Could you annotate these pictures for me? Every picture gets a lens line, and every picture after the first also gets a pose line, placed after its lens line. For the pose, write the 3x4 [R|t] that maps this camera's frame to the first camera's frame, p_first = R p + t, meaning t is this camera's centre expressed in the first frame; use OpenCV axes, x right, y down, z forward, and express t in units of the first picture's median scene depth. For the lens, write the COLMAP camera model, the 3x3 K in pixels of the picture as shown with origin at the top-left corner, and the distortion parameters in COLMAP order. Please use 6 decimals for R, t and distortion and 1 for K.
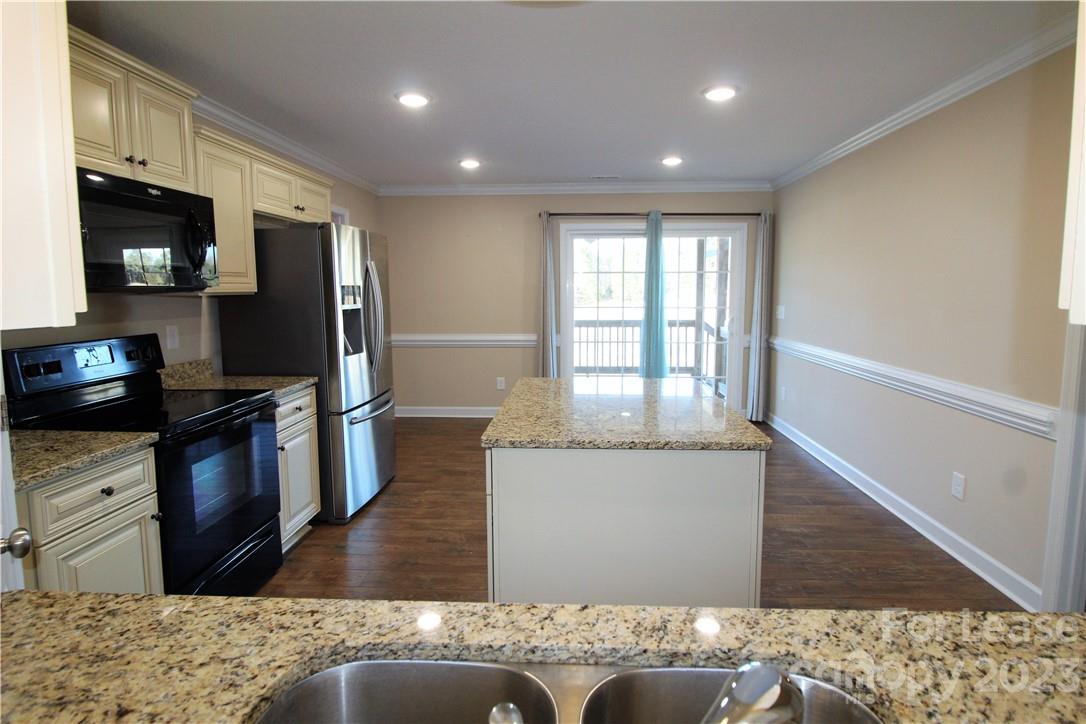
lens RADIAL K [[562.6, 0, 552.3], [0, 562.6, 351.0], [0, 0, 1]] dist [-0.007064, -0.000997]
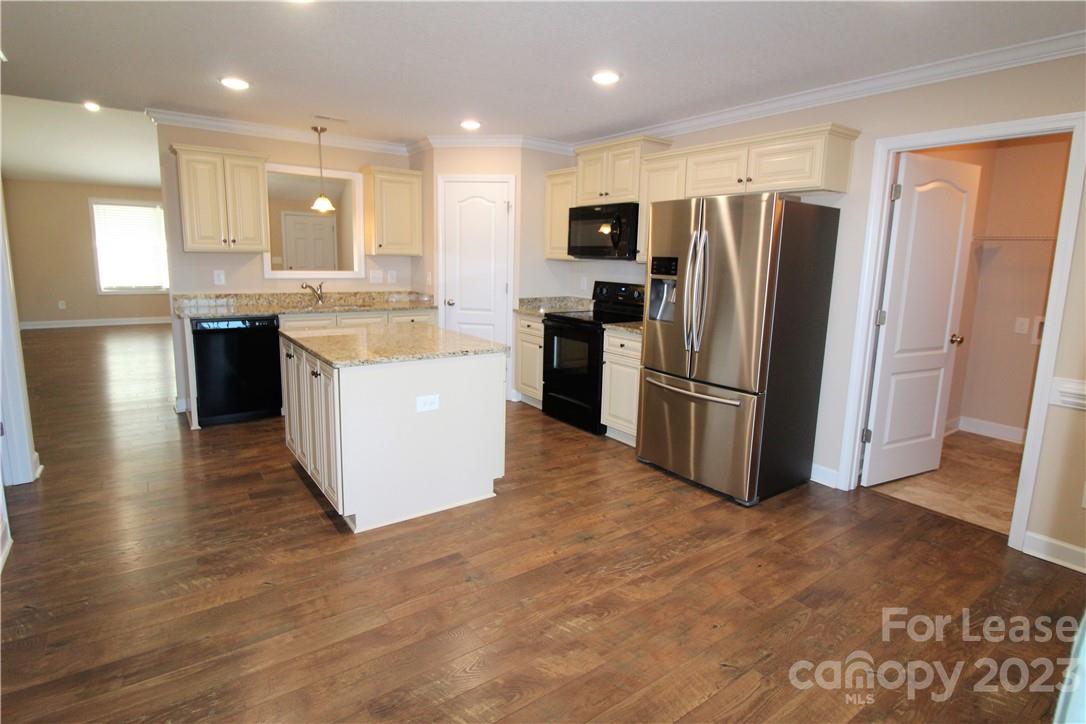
lens RADIAL K [[562.6, 0, 544.0], [0, 562.6, 357.1], [0, 0, 1]] dist [-0.007064, -0.000997]
pose [[-0.790556, 0.087461, -0.606112, 0.534719], [-0.092921, 0.961157, 0.259891, -0.207657], [0.605299, 0.261779, -0.751721, 1.898738]]
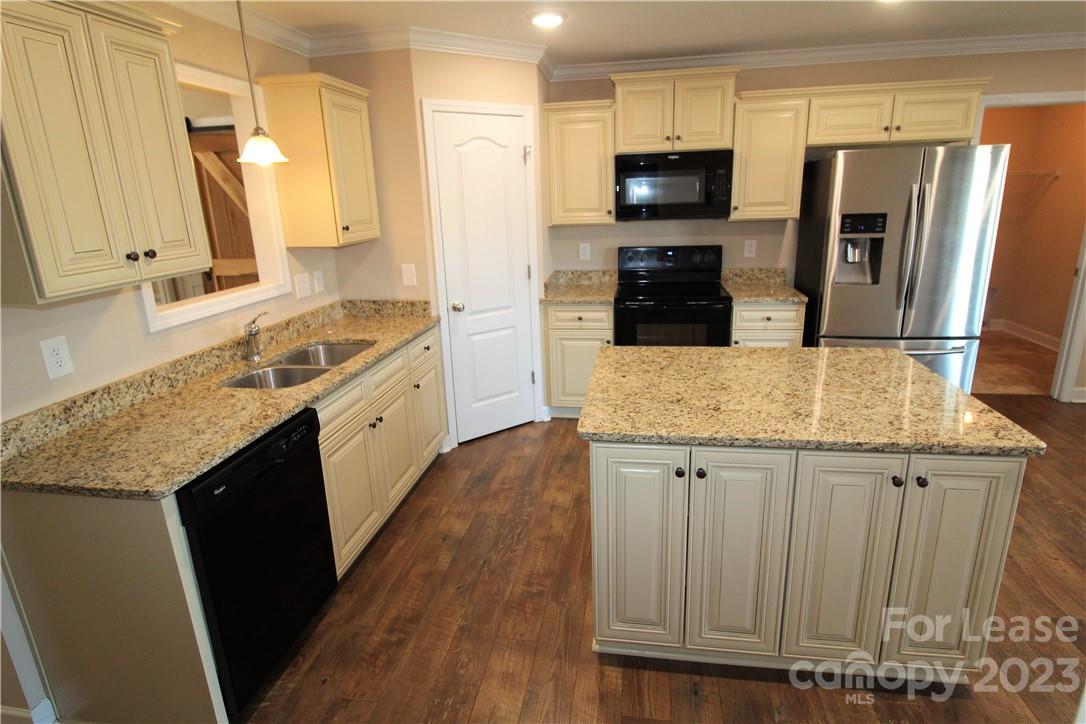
lens RADIAL K [[562.6, 0, 552.9], [0, 562.6, 359.6], [0, 0, 1]] dist [-0.007064, -0.000997]
pose [[-0.120492, 0.282248, -0.951745, 0.772581], [-0.072272, 0.953691, 0.291975, -0.130140], [0.990080, 0.103965, -0.094513, 0.648767]]
